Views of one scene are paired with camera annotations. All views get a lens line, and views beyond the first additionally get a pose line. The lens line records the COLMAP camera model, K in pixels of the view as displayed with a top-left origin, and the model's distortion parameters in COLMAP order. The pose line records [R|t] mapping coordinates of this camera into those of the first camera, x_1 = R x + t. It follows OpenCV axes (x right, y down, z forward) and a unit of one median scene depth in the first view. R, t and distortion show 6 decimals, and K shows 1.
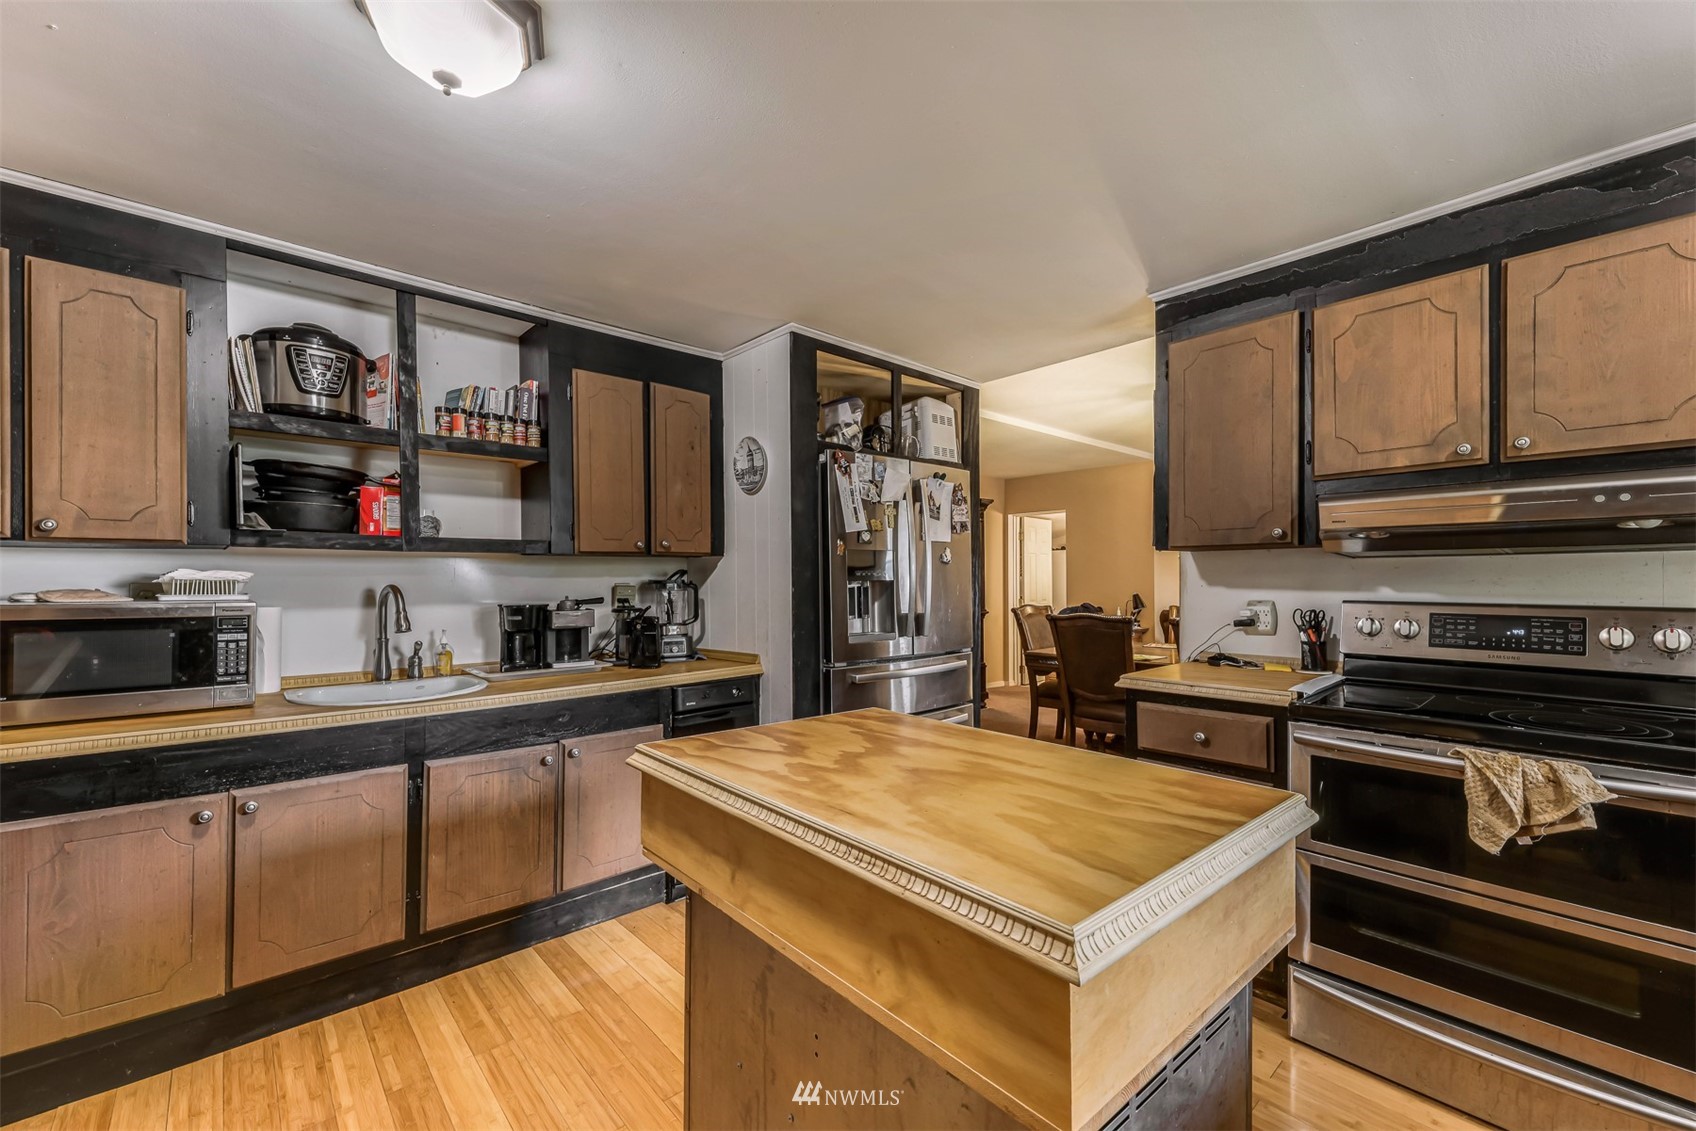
lens RADIAL K [[689.8, 0, 852.7], [0, 689.8, 569.5], [0, 0, 1]] dist [0.002425, -0.000826]
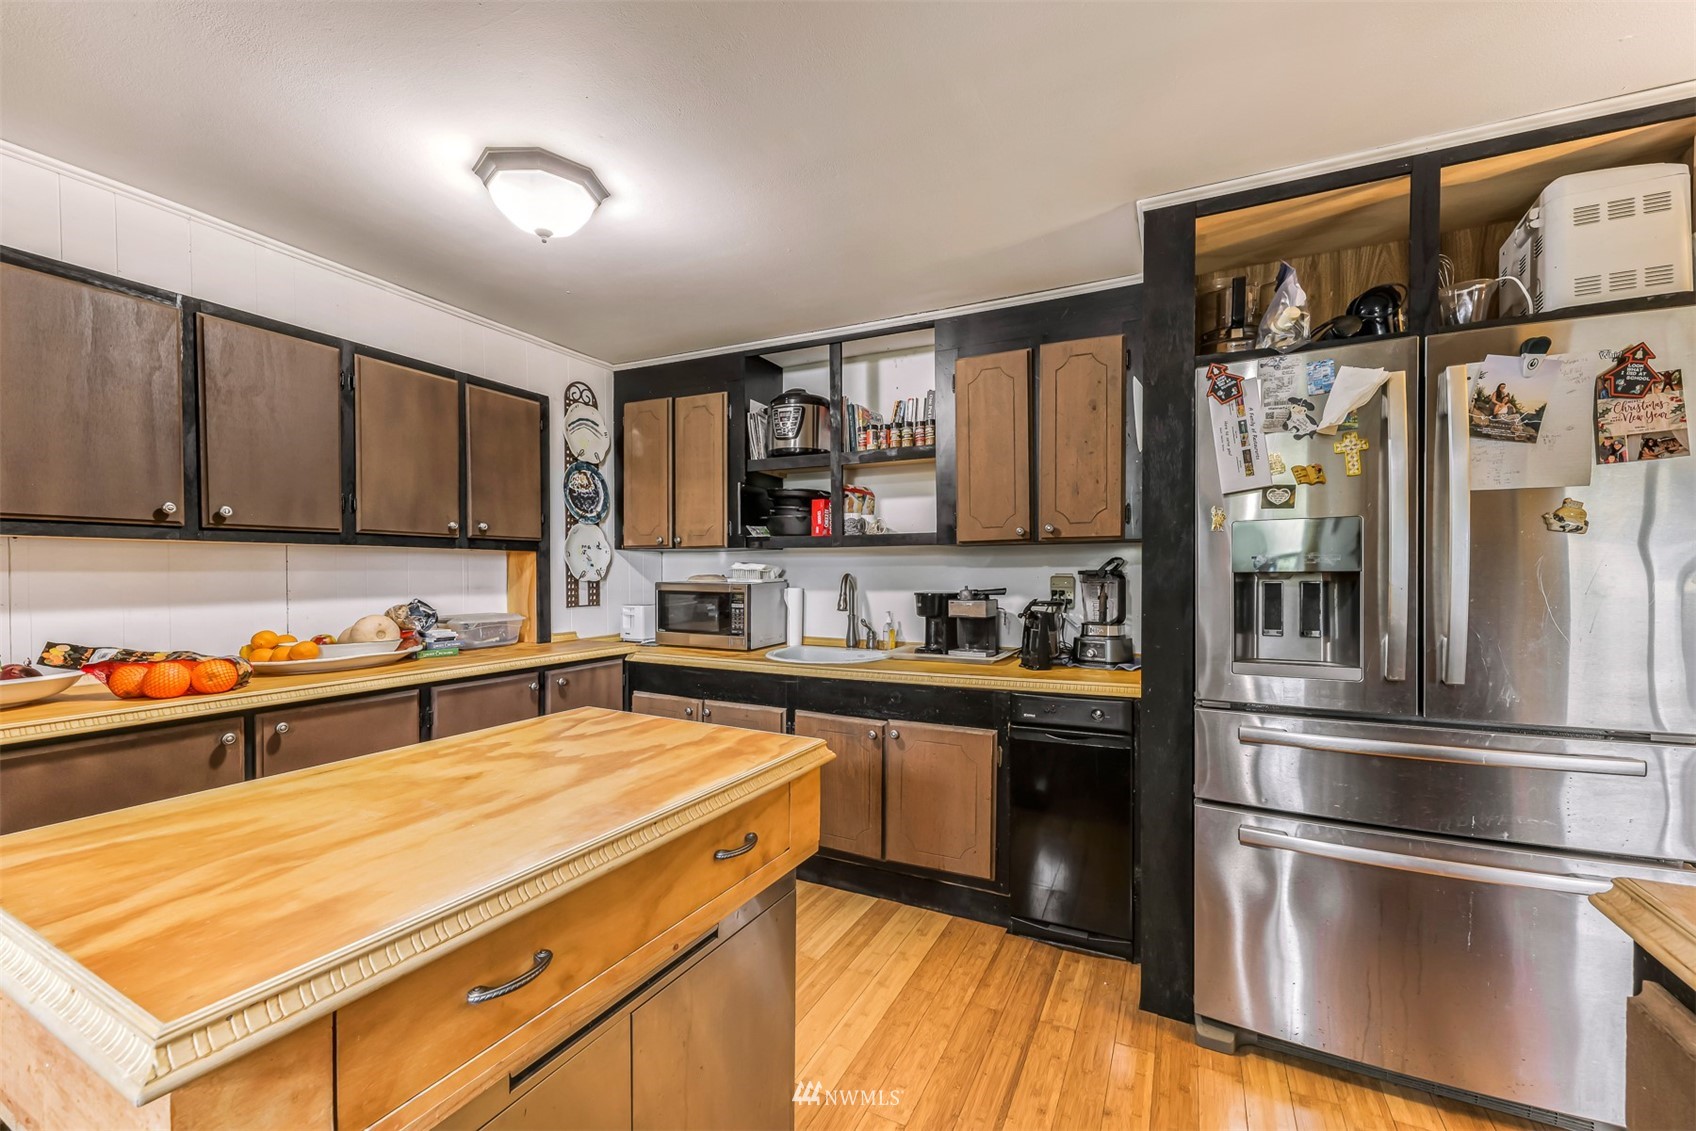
lens RADIAL K [[689.8, 0, 847.6], [0, 689.8, 574.3], [0, 0, 1]] dist [0.002425, -0.000826]
pose [[0.360163, 0.006762, -0.932865, 0.527032], [0.014474, 0.999813, 0.012835, 0.006861], [0.932777, -0.018125, 0.359997, 0.536261]]
